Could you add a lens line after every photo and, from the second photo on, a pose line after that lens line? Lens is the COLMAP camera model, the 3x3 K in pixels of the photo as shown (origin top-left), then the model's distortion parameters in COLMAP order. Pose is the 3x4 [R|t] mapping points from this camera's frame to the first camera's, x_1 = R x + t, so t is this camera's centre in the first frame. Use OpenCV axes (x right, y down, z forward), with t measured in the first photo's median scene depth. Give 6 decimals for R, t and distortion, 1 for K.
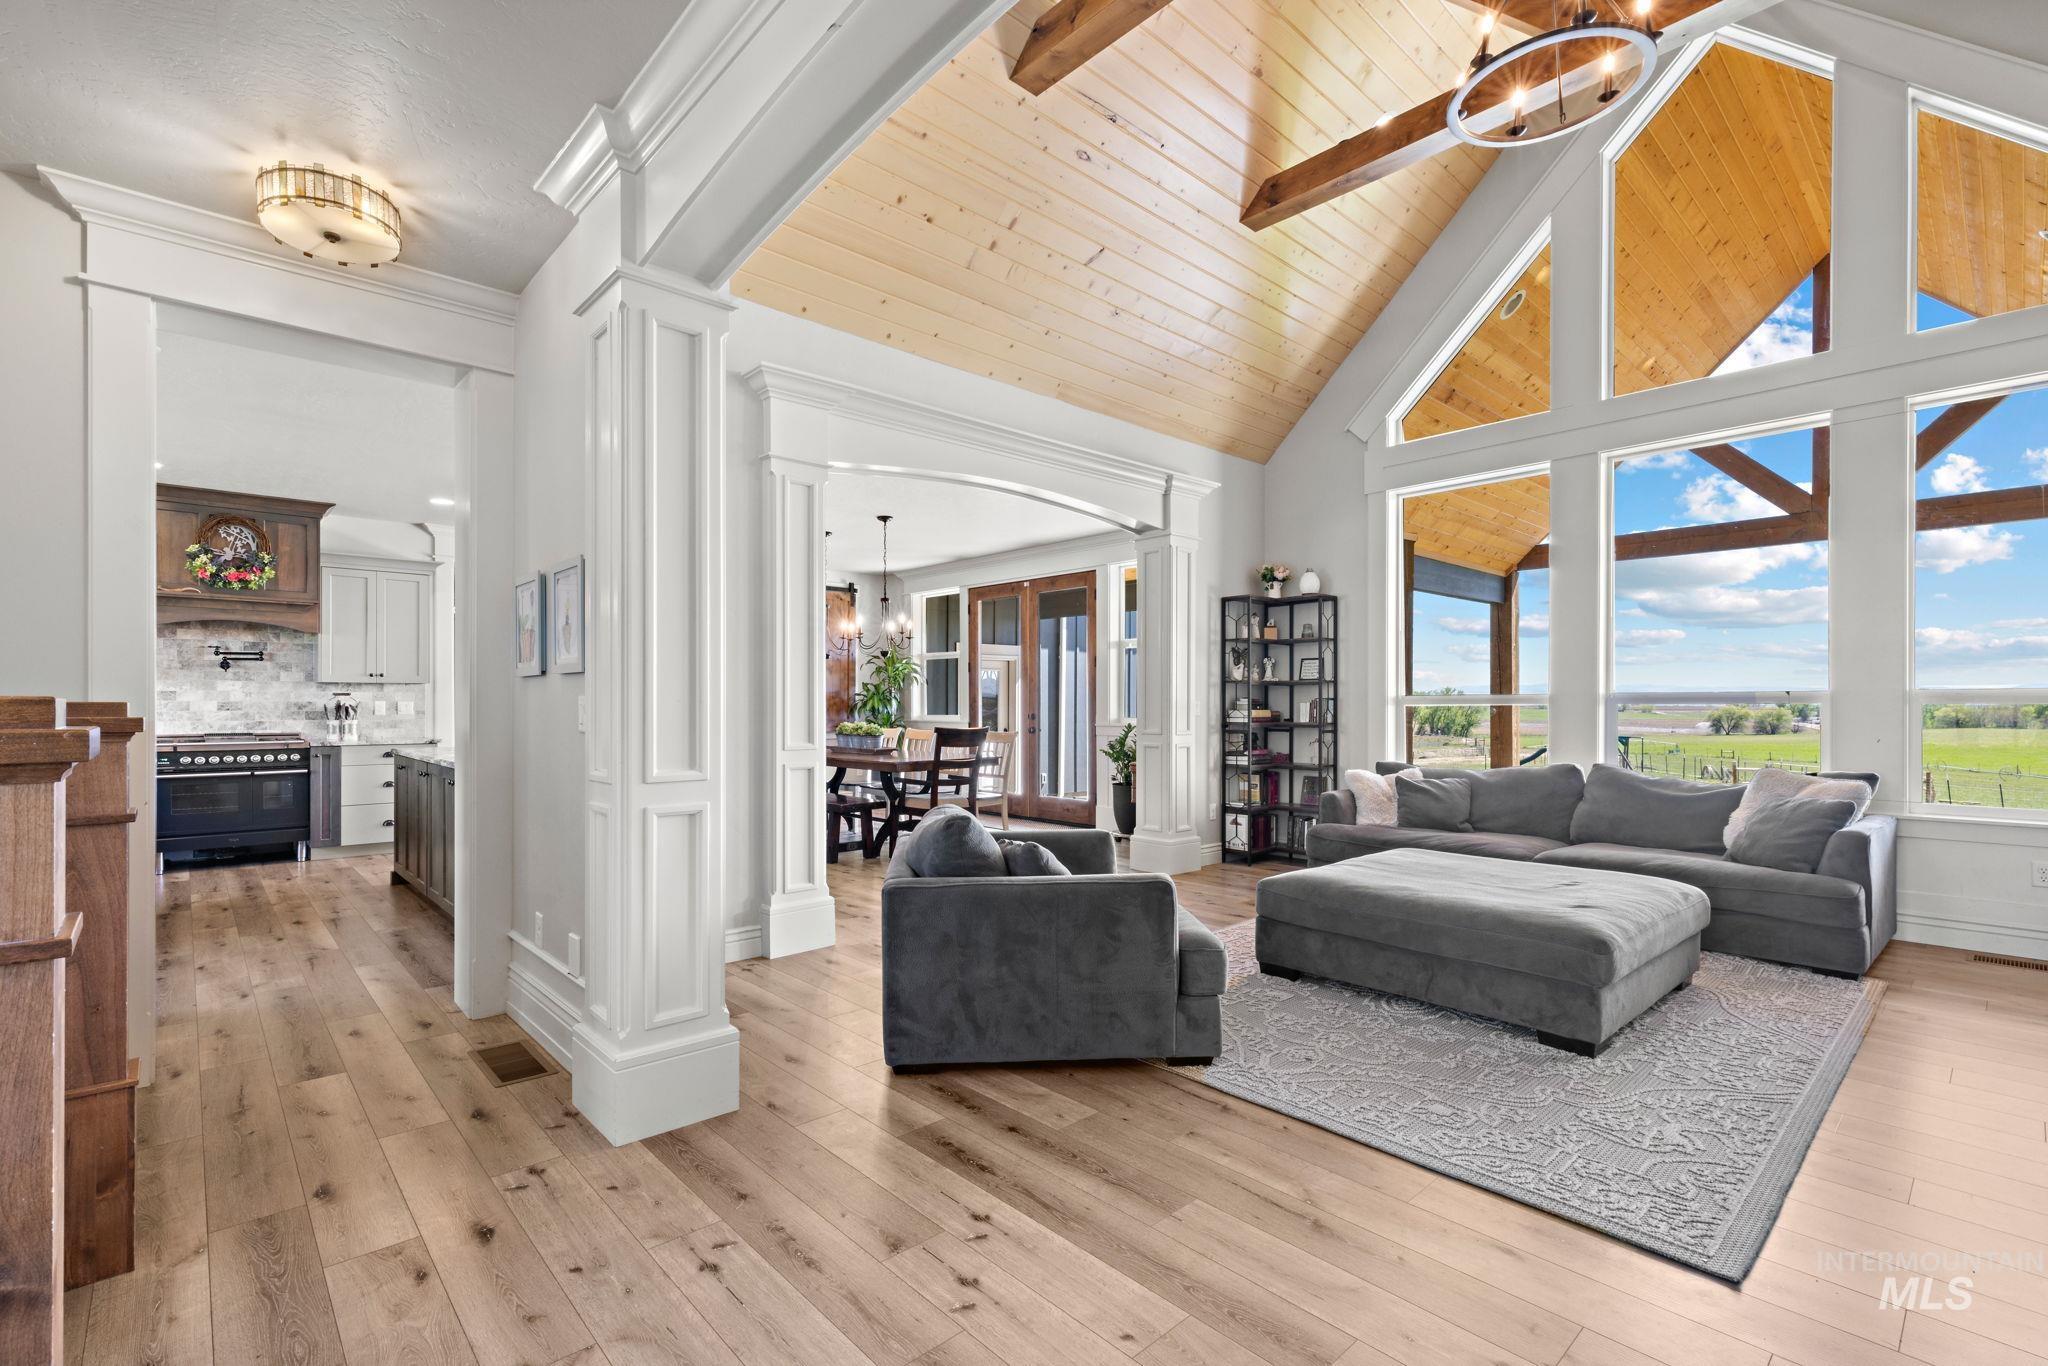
lens RADIAL K [[909.3, 0, 977.5], [0, 909.3, 706.7], [0, 0, 1]] dist [0.003261, 0.000439]
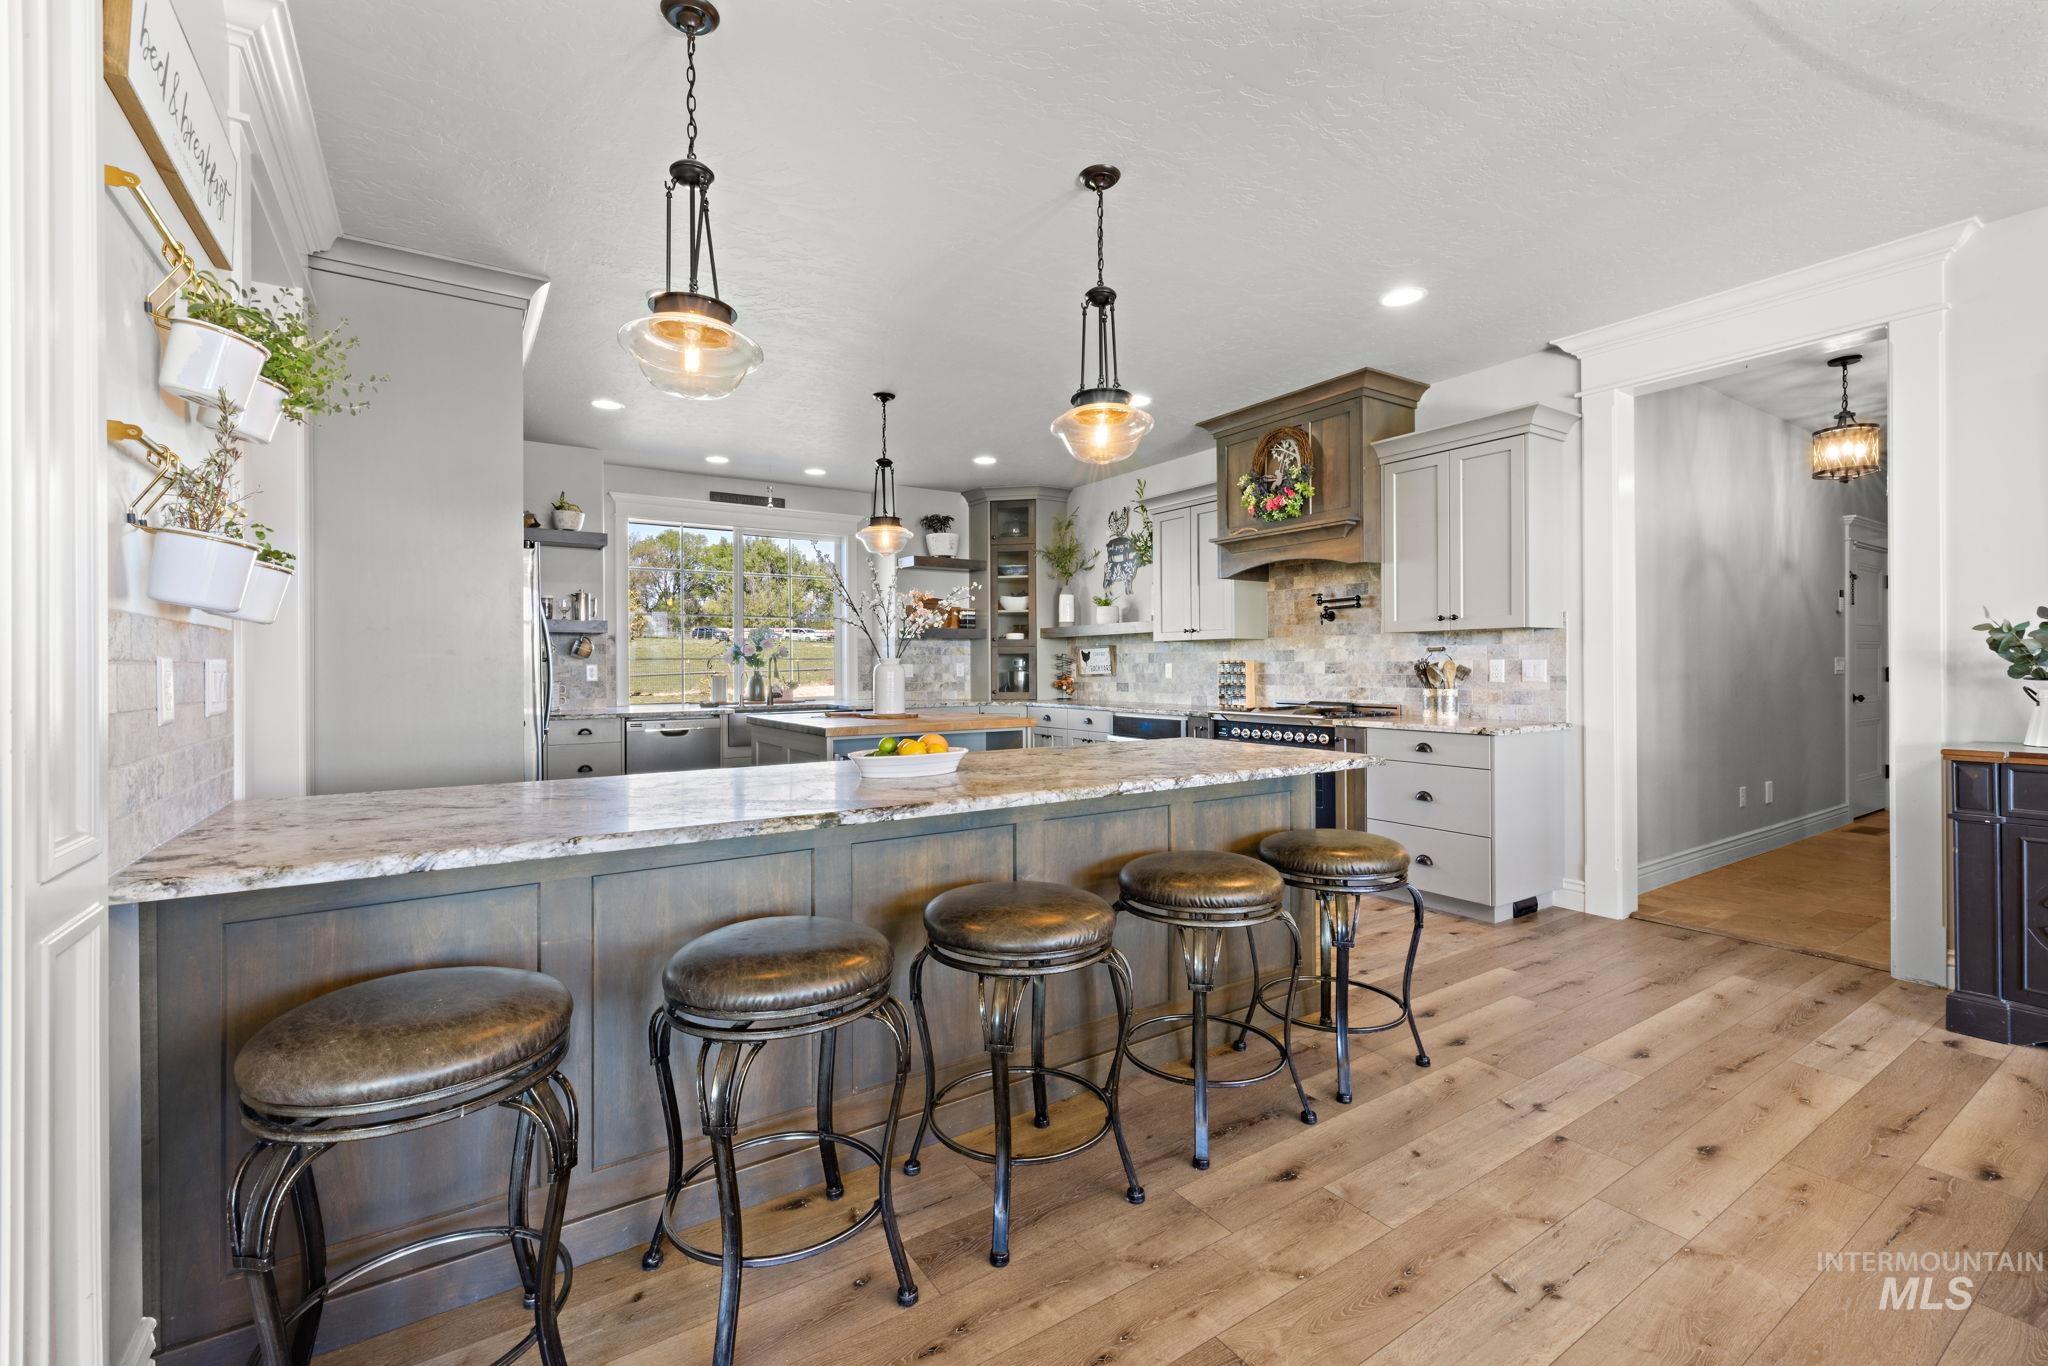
lens RADIAL K [[866.7, 0, 1011.8], [0, 866.7, 665.7], [0, 0, 1]] dist [0.002865, 0.000275]
pose [[-0.139443, -0.001190, -0.990229, -0.035619], [0.002212, 0.999996, -0.001513, -0.002016], [0.990228, -0.002402, -0.139440, 0.846476]]
